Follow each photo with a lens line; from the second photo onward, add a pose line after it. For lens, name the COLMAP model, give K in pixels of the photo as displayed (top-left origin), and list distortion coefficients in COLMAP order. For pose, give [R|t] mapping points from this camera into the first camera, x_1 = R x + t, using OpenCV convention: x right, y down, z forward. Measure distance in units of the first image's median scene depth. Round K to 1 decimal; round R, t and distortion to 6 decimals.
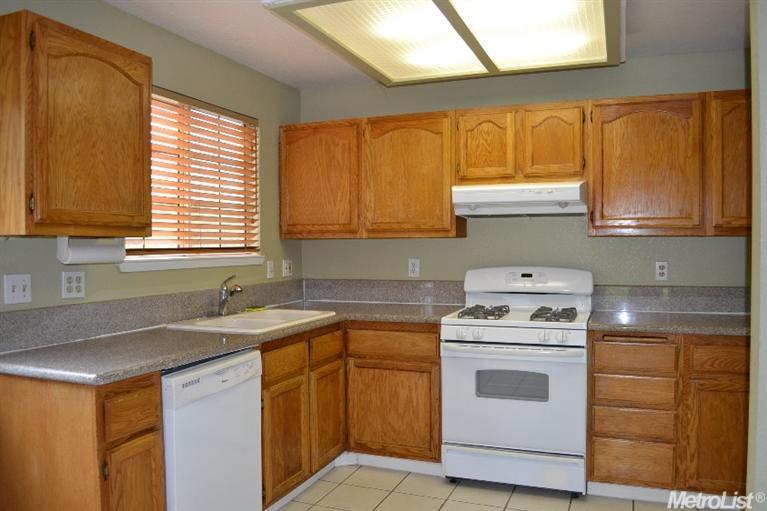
lens RADIAL K [[614.6, 0, 383.5], [0, 614.6, 255.5], [0, 0, 1]] dist [-0.082144, -0.001849]
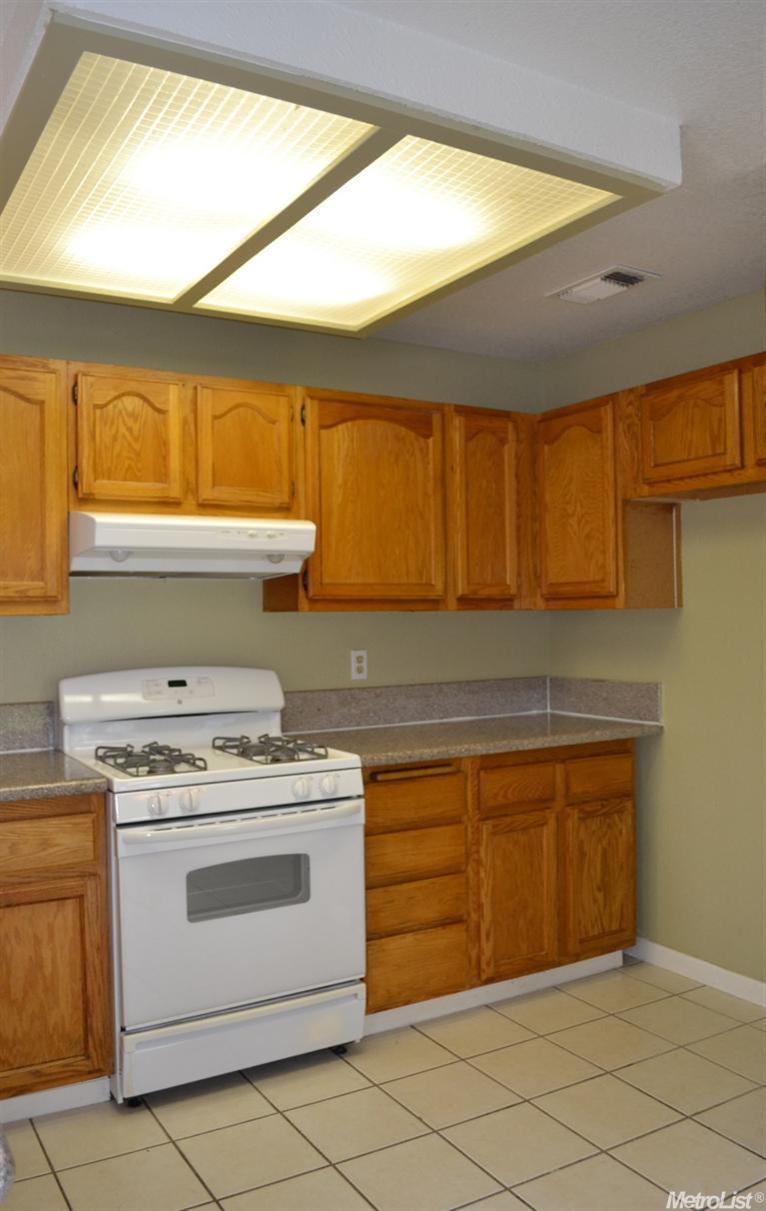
lens RADIAL K [[989.9, 0, 383.0], [0, 989.9, 605.5], [0, 0, 1]] dist [-0.080587, -0.000836]
pose [[0.617959, 0.002118, 0.786208, -0.387234], [0.025692, 0.999408, -0.022886, -0.013924], [-0.785791, 0.034342, 0.617539, 0.340087]]
